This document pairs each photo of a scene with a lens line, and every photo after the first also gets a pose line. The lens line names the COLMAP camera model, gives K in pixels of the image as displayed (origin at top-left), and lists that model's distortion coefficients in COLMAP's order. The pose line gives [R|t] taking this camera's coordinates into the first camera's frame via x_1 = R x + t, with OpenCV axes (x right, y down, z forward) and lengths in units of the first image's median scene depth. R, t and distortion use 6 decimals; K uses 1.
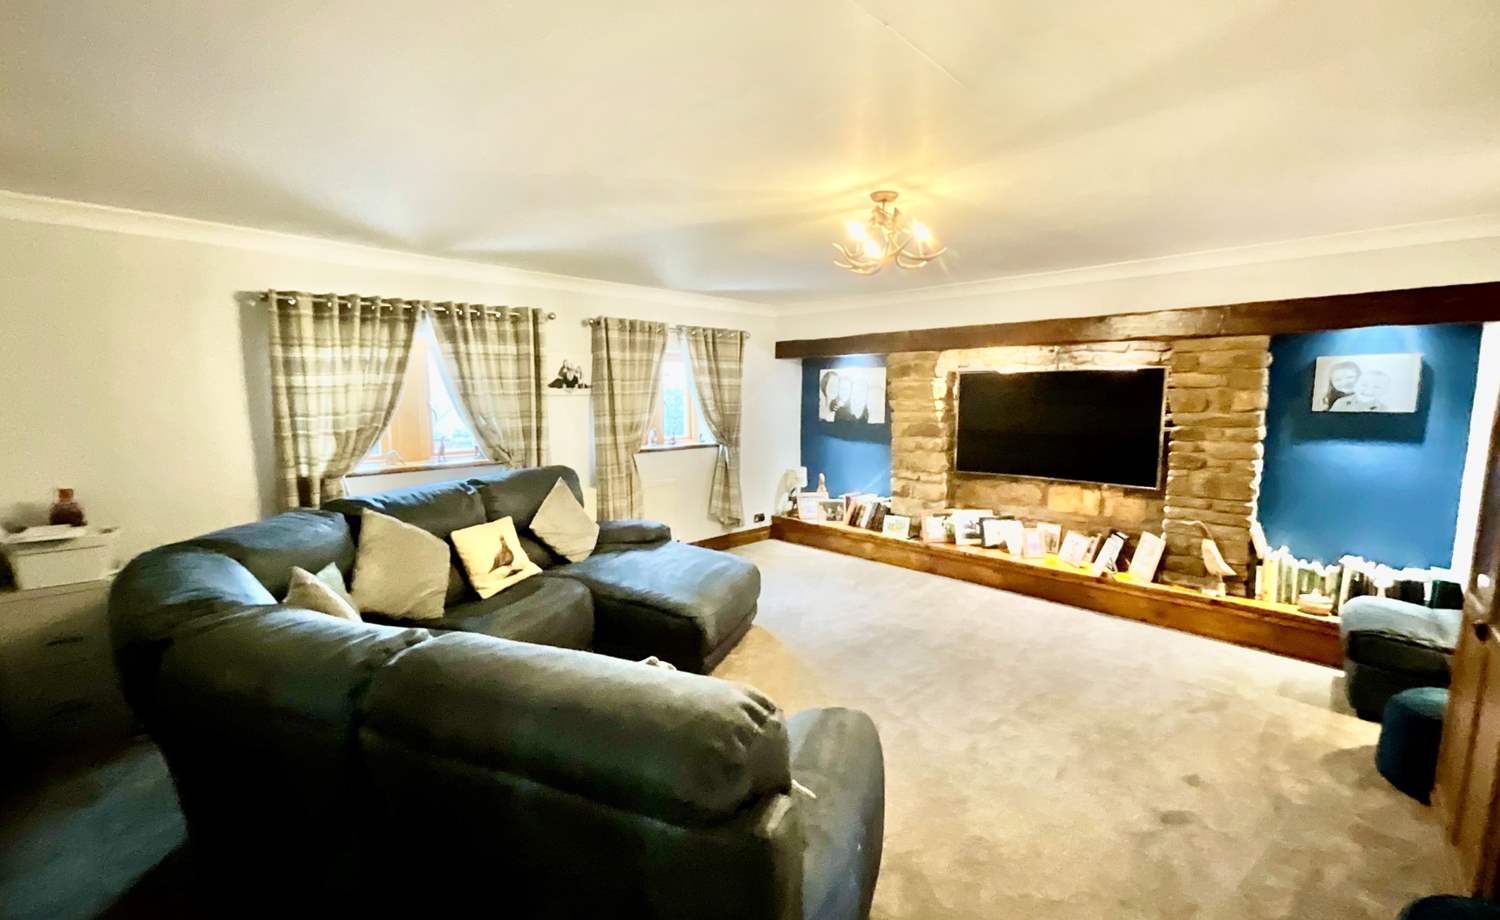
lens RADIAL K [[617.0, 0, 746.8], [0, 617.0, 461.2], [0, 0, 1]] dist [-0.004194, -0.000177]
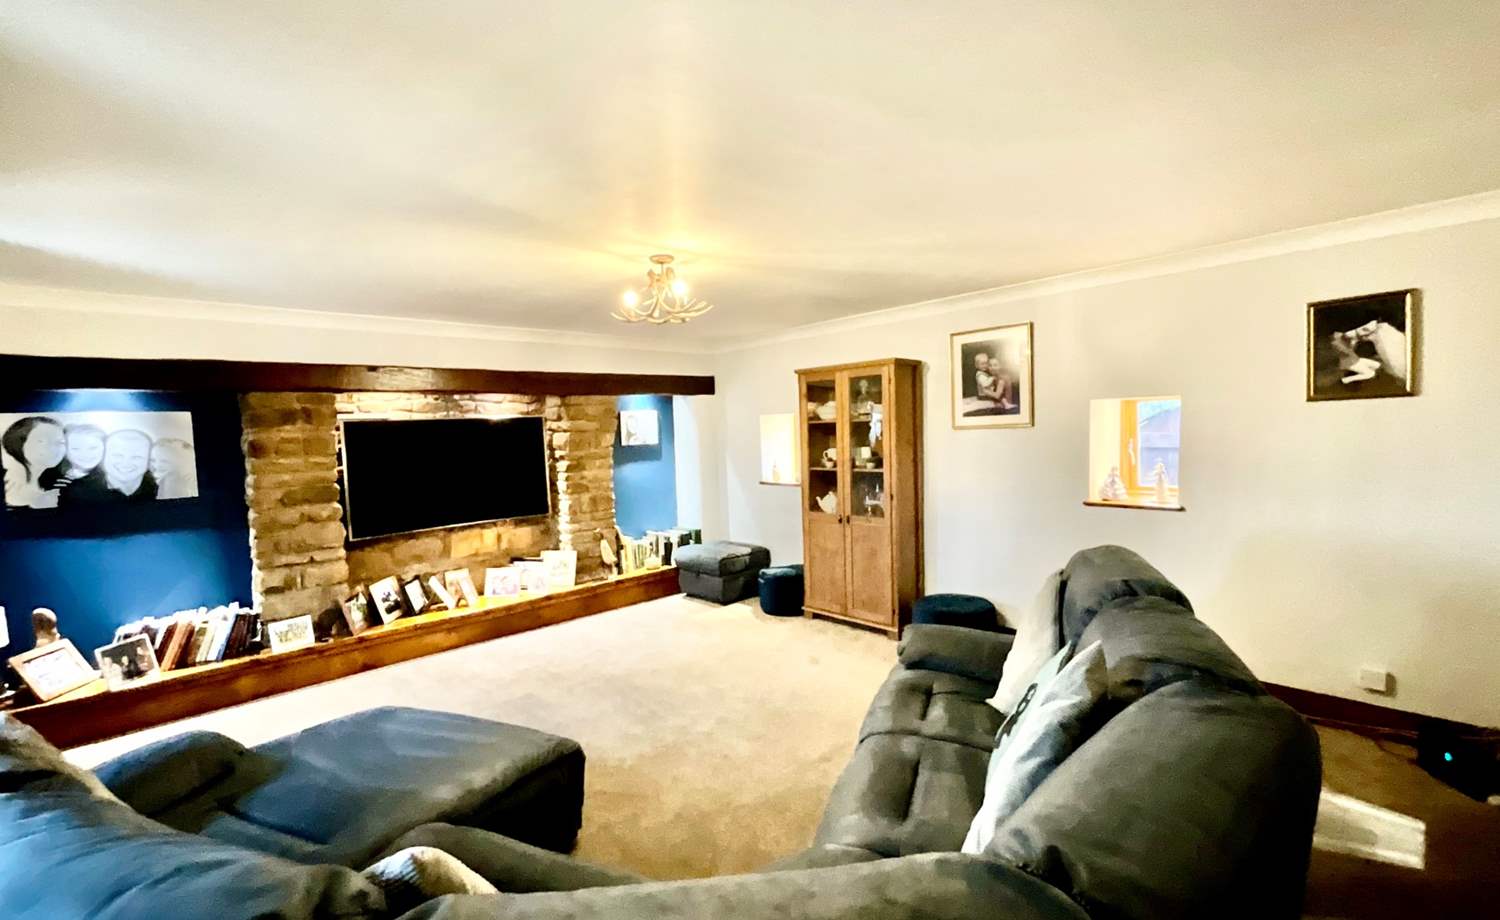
lens RADIAL K [[617.0, 0, 746.8], [0, 617.0, 461.2], [0, 0, 1]] dist [-0.004194, -0.000177]
pose [[0.035286, -0.055200, 0.997852, -0.480875], [0.145877, 0.988064, 0.049500, -0.054907], [-0.988673, 0.143817, 0.042917, 0.466832]]
